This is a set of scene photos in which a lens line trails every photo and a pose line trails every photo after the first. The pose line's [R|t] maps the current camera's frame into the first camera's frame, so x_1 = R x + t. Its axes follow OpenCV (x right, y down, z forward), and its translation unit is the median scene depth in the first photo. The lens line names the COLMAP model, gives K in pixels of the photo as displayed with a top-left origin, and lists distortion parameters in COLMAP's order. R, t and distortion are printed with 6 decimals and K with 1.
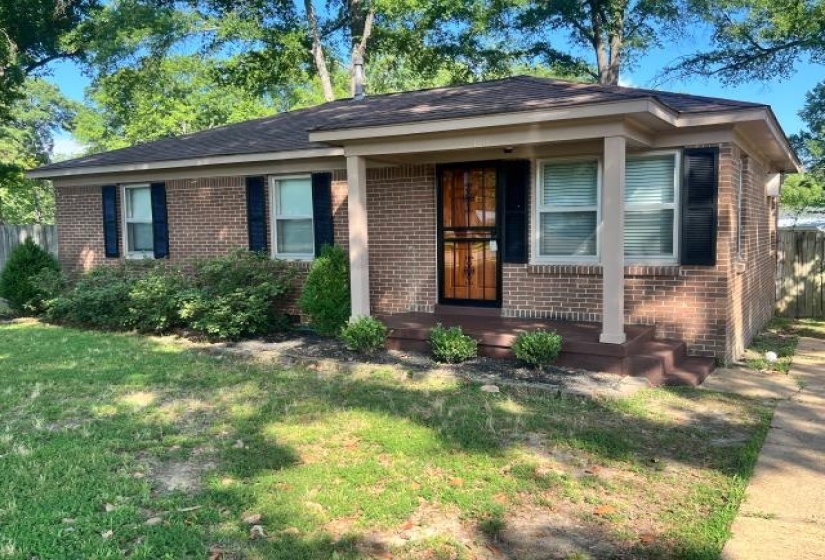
lens RADIAL K [[620.9, 0, 426.0], [0, 620.9, 280.6], [0, 0, 1]] dist [0.060115, -0.062215]
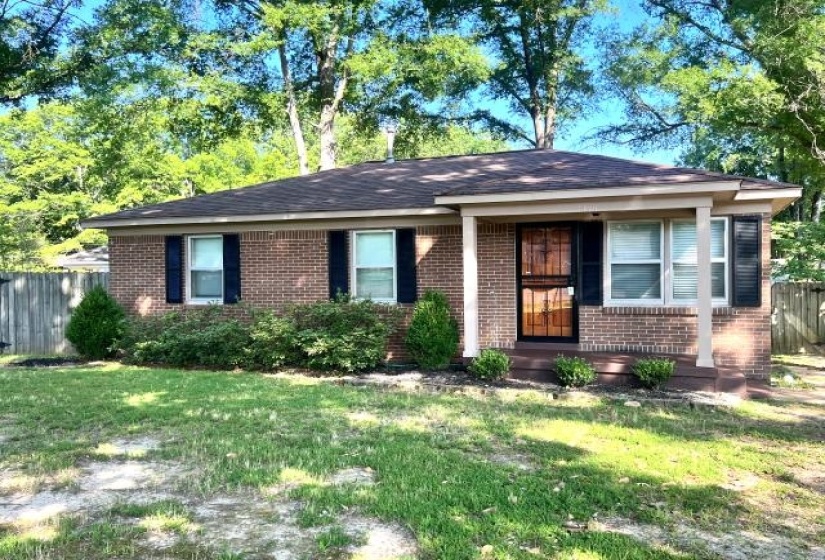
lens RADIAL K [[614.2, 0, 413.3], [0, 614.2, 286.8], [0, 0, 1]] dist [0.079153, -0.100071]
pose [[0.988204, 0.002158, 0.153128, -0.327389], [0.008301, 0.997676, -0.067631, 0.011950], [-0.152918, 0.068104, 0.985889, -0.114701]]
